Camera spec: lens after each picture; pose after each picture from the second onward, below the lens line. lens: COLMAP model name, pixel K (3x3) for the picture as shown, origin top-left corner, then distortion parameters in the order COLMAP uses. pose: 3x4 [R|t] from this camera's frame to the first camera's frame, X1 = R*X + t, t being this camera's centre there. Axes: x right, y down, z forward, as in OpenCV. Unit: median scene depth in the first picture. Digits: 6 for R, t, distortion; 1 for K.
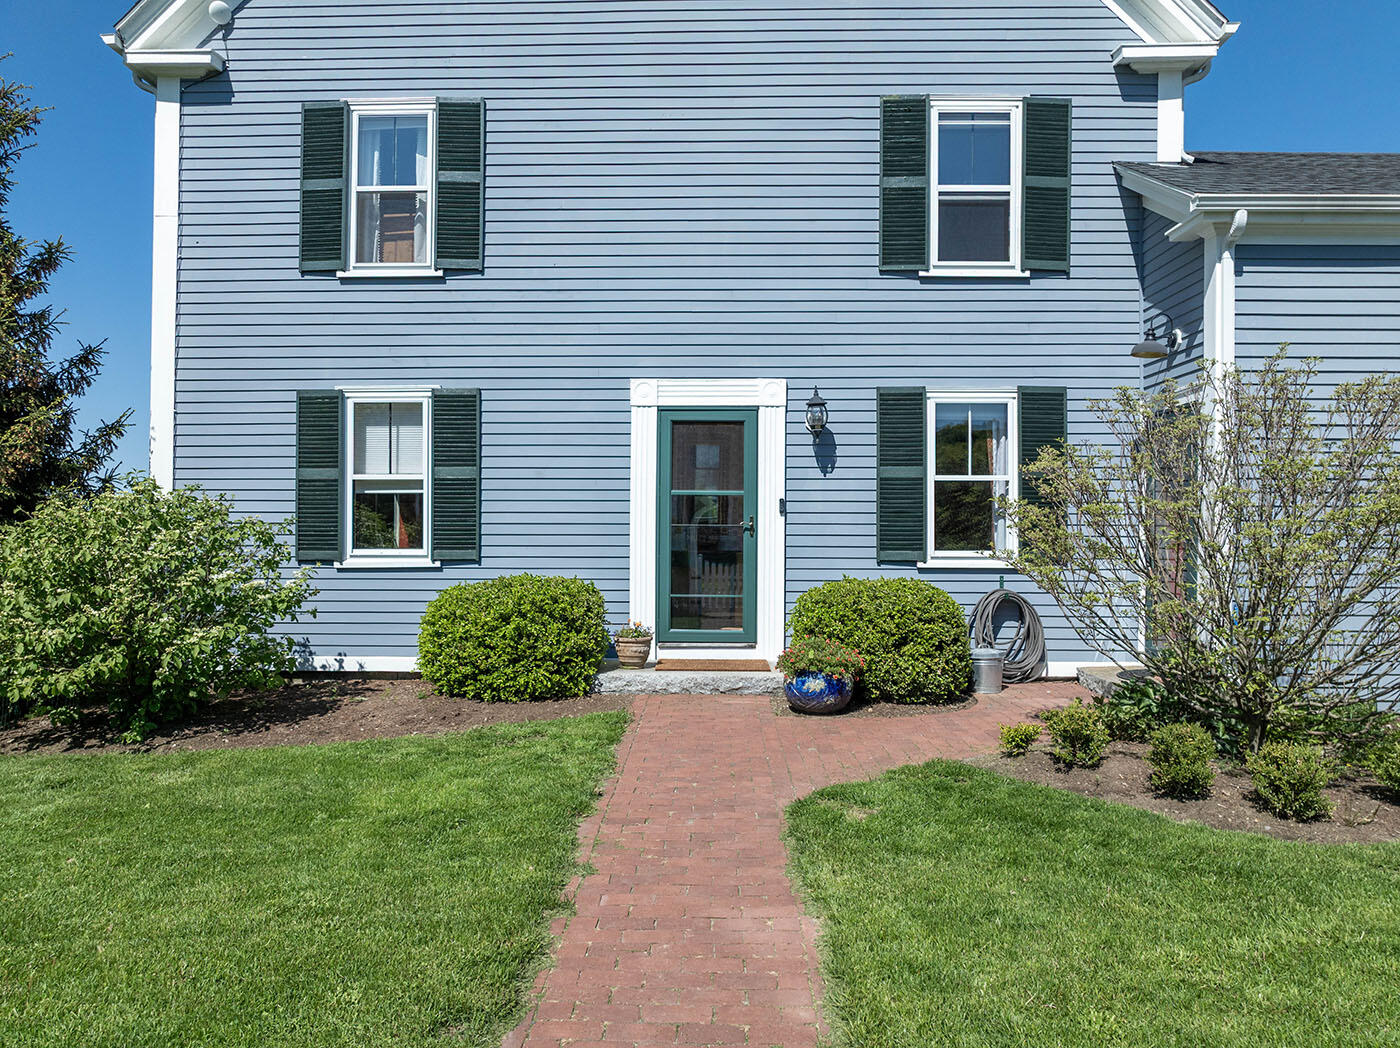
lens RADIAL K [[1748.4, 0, 697.8], [0, 1748.4, 521.3], [0, 0, 1]] dist [-0.093262, 0.000000]
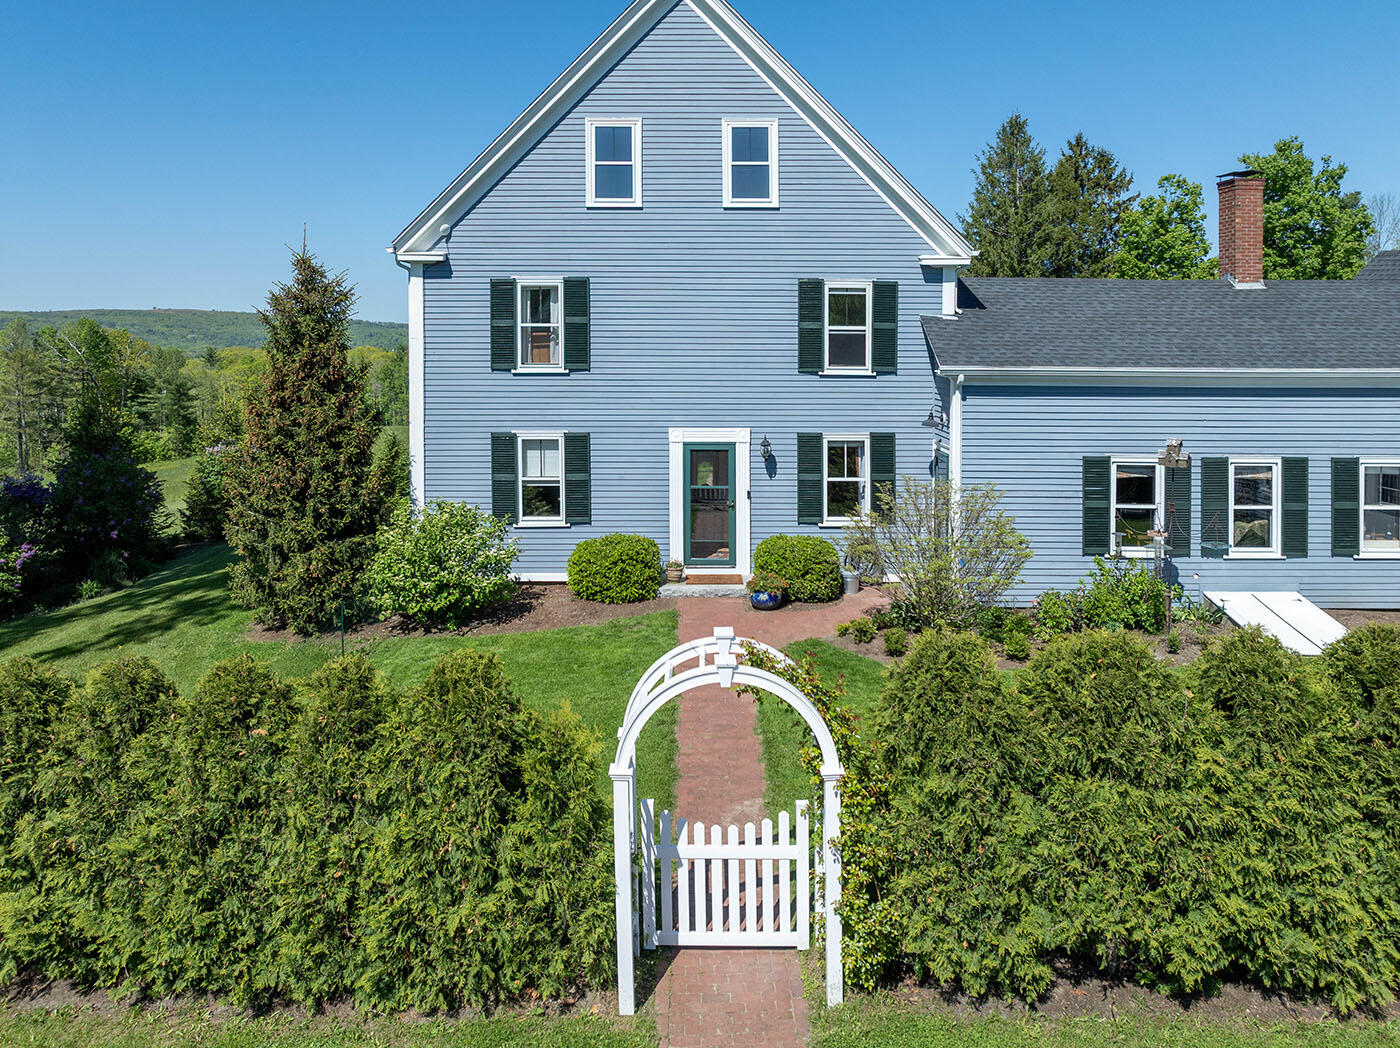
lens RADIAL K [[1022.5, 0, 704.3], [0, 1022.5, 518.4], [0, 0, 1]] dist [-0.024573, 0.013784]
pose [[0.999927, -0.011671, 0.003106, -0.004534], [0.011541, 0.999173, 0.038978, -0.027115], [-0.003558, -0.038940, 0.999235, -0.131374]]
